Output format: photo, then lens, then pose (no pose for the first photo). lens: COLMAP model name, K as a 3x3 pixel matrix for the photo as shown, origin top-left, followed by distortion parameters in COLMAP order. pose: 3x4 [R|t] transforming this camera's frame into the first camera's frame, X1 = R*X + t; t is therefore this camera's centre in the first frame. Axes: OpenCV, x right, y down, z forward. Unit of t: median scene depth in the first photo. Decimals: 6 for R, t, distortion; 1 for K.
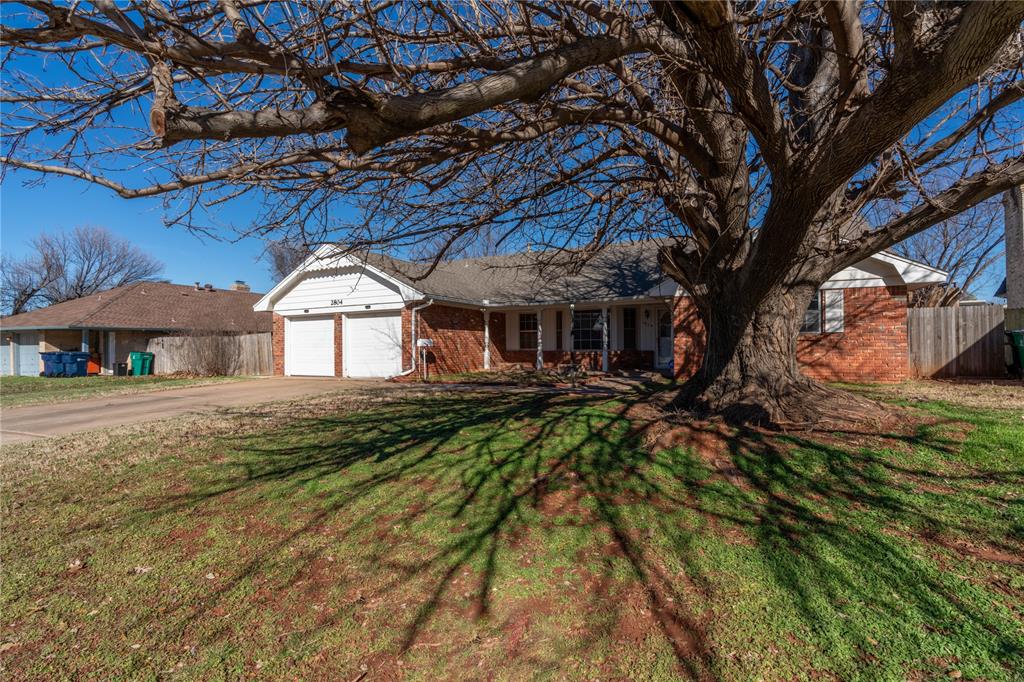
lens RADIAL K [[463.4, 0, 517.3], [0, 463.4, 346.4], [0, 0, 1]] dist [0.002163, 0.001198]
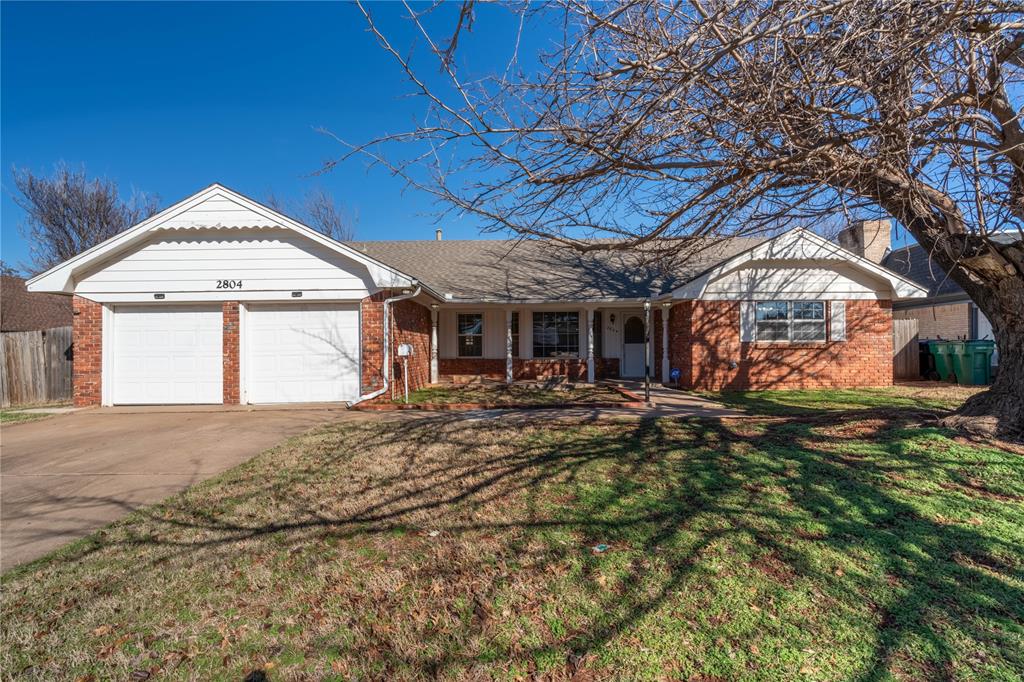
lens RADIAL K [[463.4, 0, 517.3], [0, 463.4, 346.4], [0, 0, 1]] dist [0.002163, 0.001198]
pose [[0.903920, 0.004597, 0.427677, -0.307354], [-0.002001, 0.999977, -0.006518, -0.010002], [-0.427697, 0.005036, 0.903908, 0.286620]]
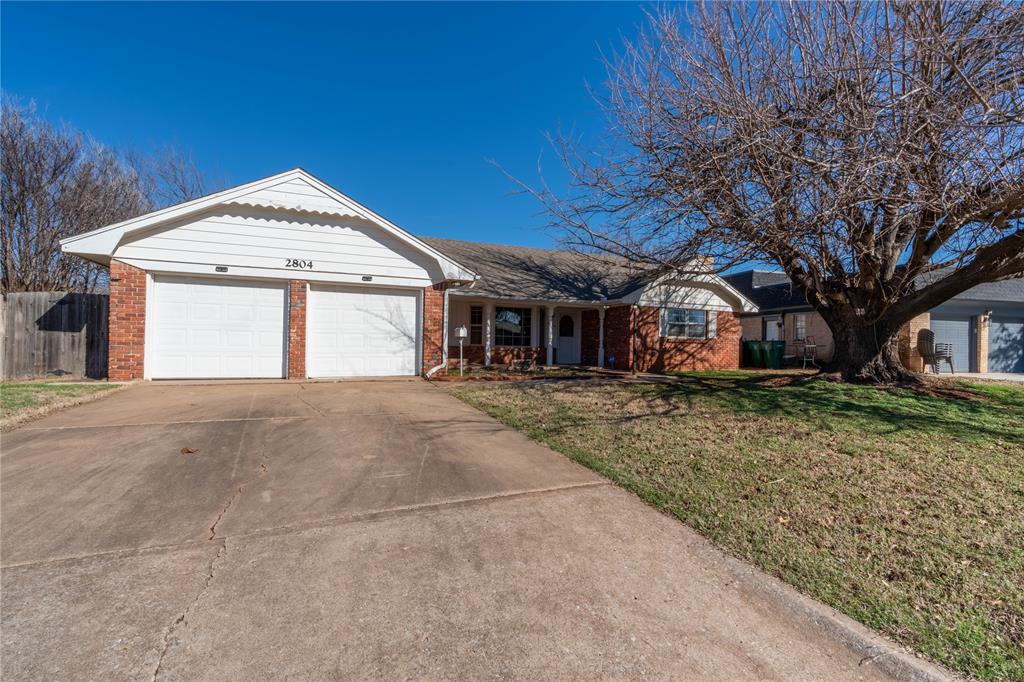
lens RADIAL K [[463.4, 0, 517.3], [0, 463.4, 346.4], [0, 0, 1]] dist [0.002163, 0.001198]
pose [[0.665739, 0.021819, 0.745866, -0.664573], [-0.026885, 0.999625, -0.005245, 0.014851], [-0.745700, -0.016561, 0.666076, 0.343778]]
